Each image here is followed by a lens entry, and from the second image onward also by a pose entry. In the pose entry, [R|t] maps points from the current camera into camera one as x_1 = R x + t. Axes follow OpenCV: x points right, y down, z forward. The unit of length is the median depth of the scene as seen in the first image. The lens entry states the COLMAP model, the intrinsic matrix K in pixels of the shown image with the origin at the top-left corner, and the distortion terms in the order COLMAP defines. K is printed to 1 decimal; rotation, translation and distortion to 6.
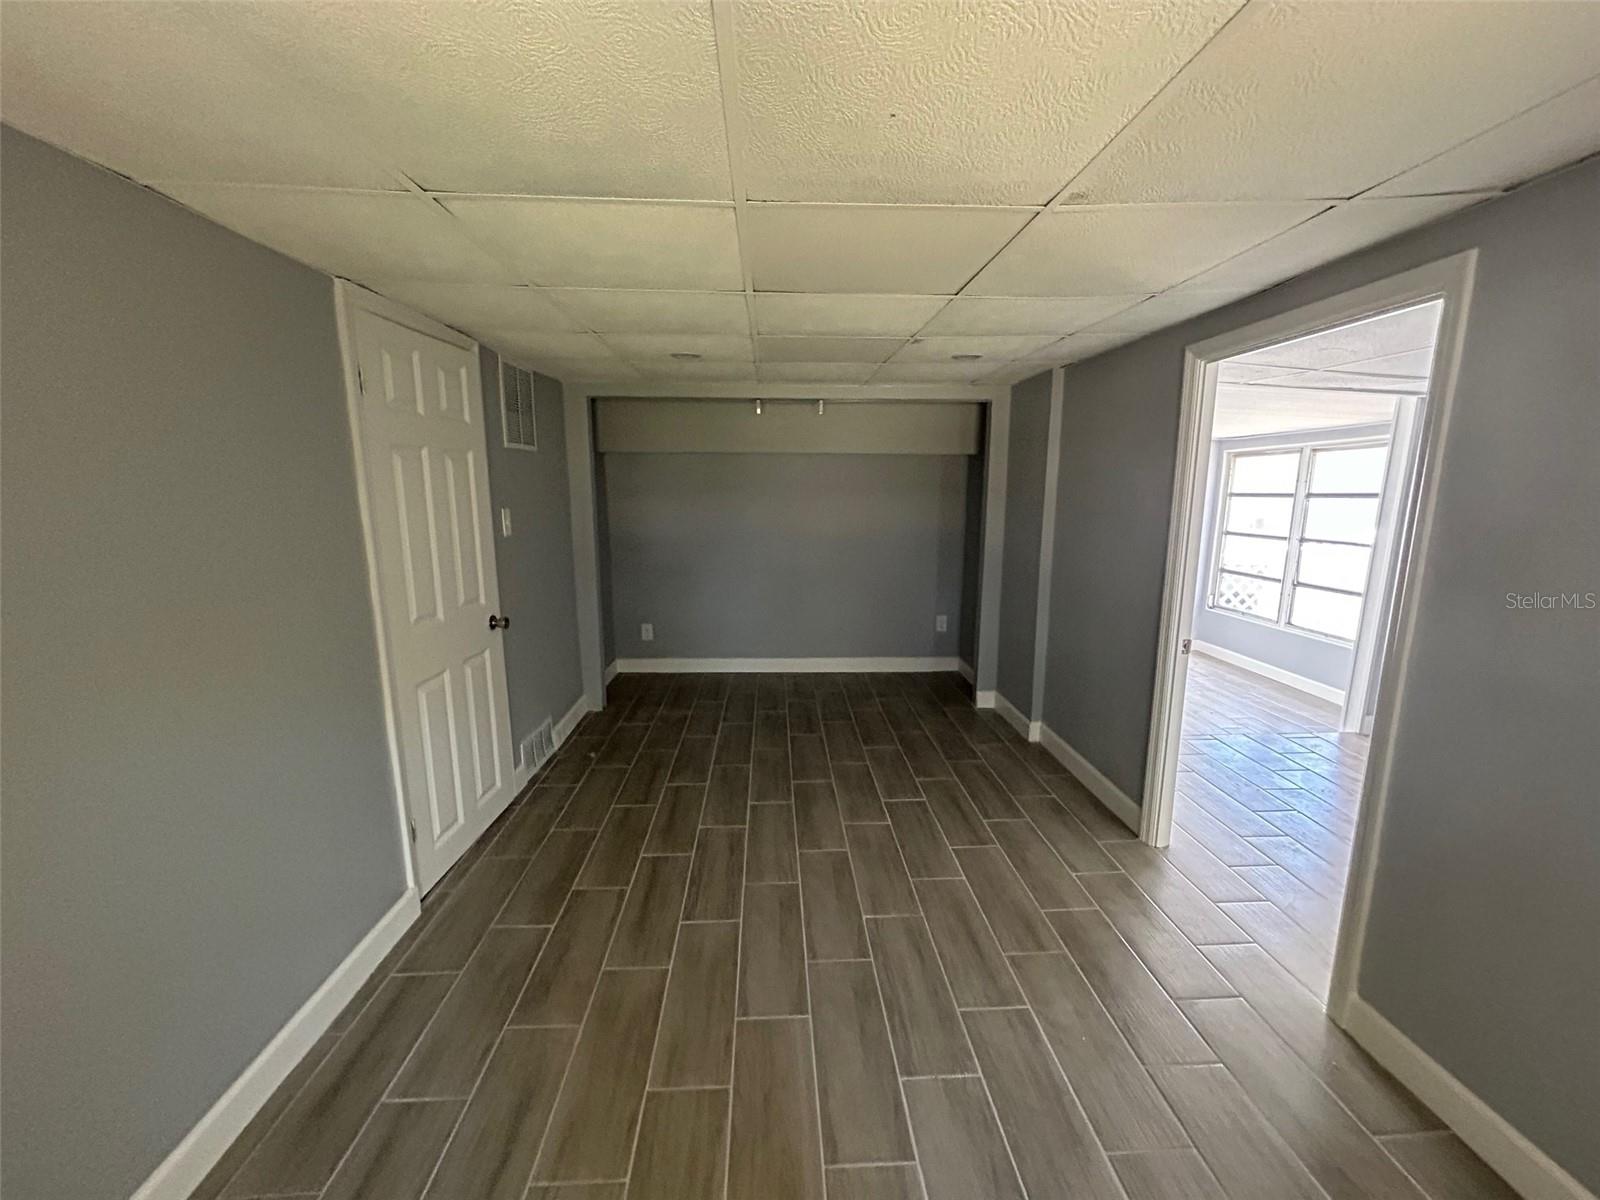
lens RADIAL K [[643.6, 0, 806.6], [0, 643.6, 601.3], [0, 0, 1]] dist [0.002279, 0.001054]
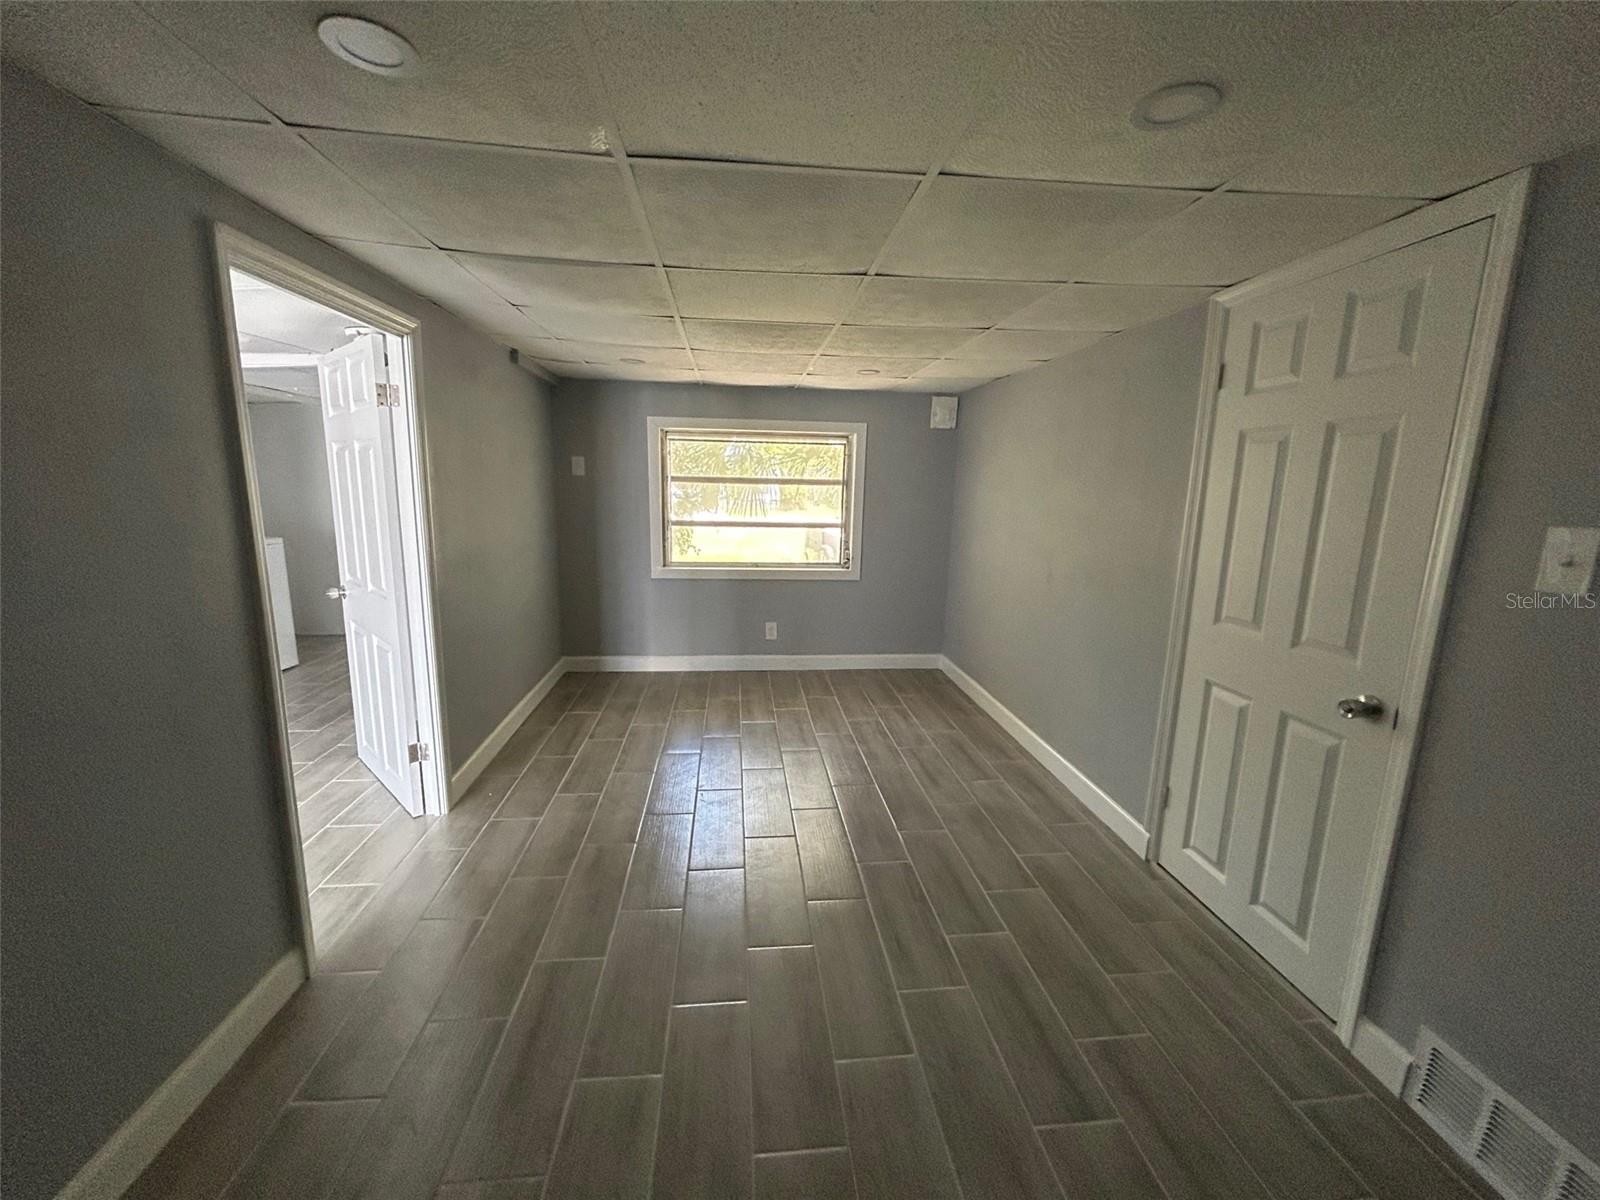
lens RADIAL K [[643.6, 0, 799.1], [0, 643.6, 599.1], [0, 0, 1]] dist [0.002279, 0.001054]
pose [[-0.998945, -0.014101, -0.043710, 0.037517], [-0.028859, 0.933074, 0.358524, -0.229059], [0.035729, 0.359407, -0.932497, 1.337489]]
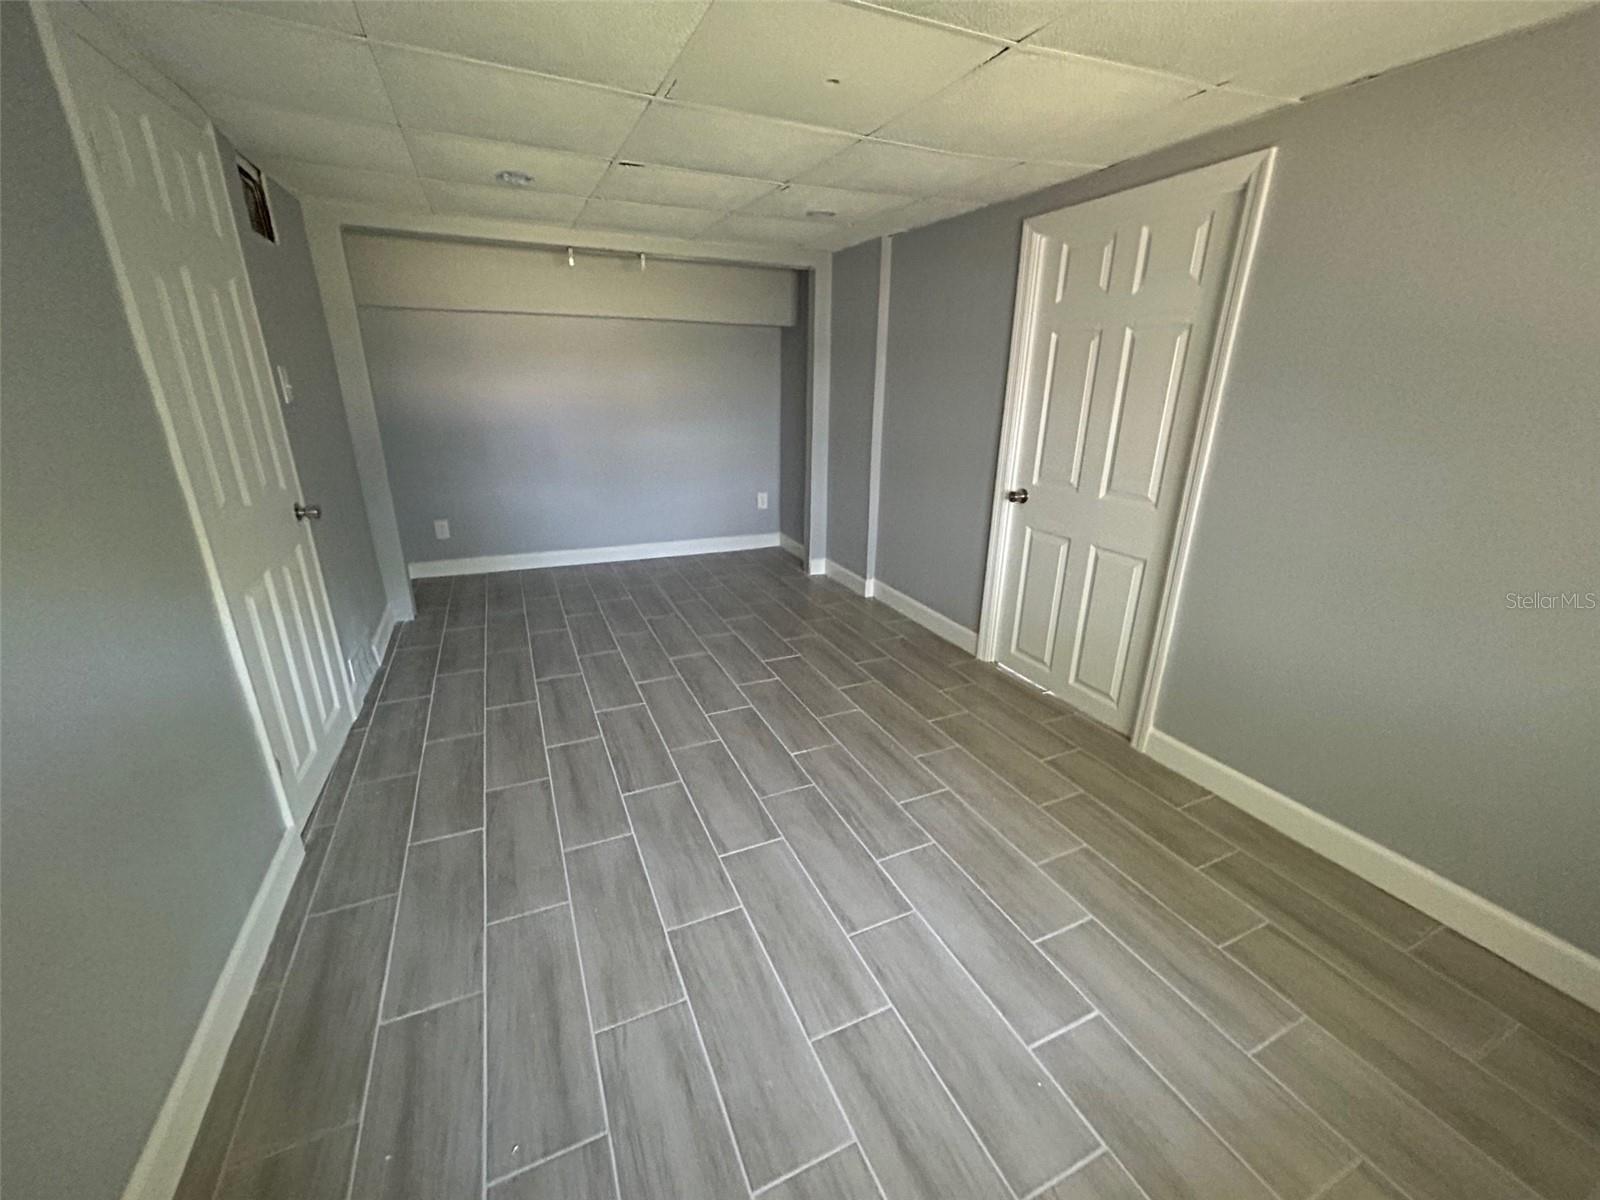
lens RADIAL K [[643.6, 0, 804.4], [0, 643.6, 597.2], [0, 0, 1]] dist [0.002279, 0.001054]
pose [[0.929049, -0.109894, 0.353257, -0.180341], [0.054326, 0.985037, 0.163558, 0.035979], [-0.365945, -0.132762, 0.921118, 0.016550]]
